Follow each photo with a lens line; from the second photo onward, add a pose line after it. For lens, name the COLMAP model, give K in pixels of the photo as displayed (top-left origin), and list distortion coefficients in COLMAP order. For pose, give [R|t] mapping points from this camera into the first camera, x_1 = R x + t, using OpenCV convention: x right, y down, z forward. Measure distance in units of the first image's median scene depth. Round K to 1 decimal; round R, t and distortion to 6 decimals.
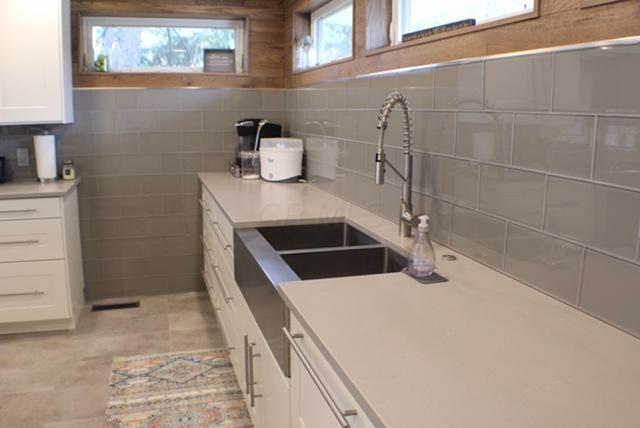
lens RADIAL K [[539.4, 0, 320.0], [0, 539.4, 214.0], [0, 0, 1]] dist [-0.157708, 0.006234]
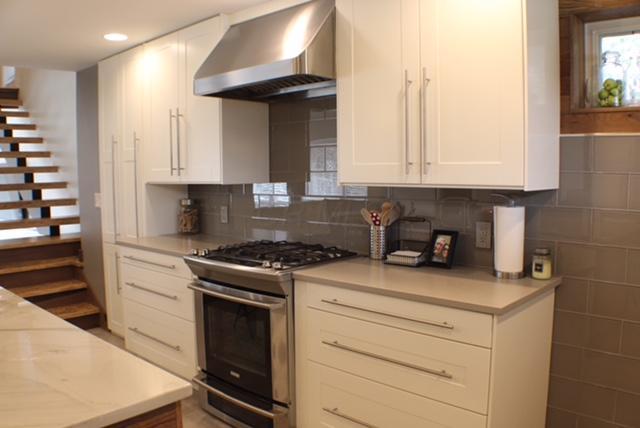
lens RADIAL K [[539.4, 0, 320.0], [0, 539.4, 214.0], [0, 0, 1]] dist [-0.157708, 0.006234]
pose [[0.510082, 0.057803, -0.858181, -0.080943], [-0.150881, 0.988282, -0.023114, -0.090015], [0.846789, 0.141273, 0.512826, 0.443397]]
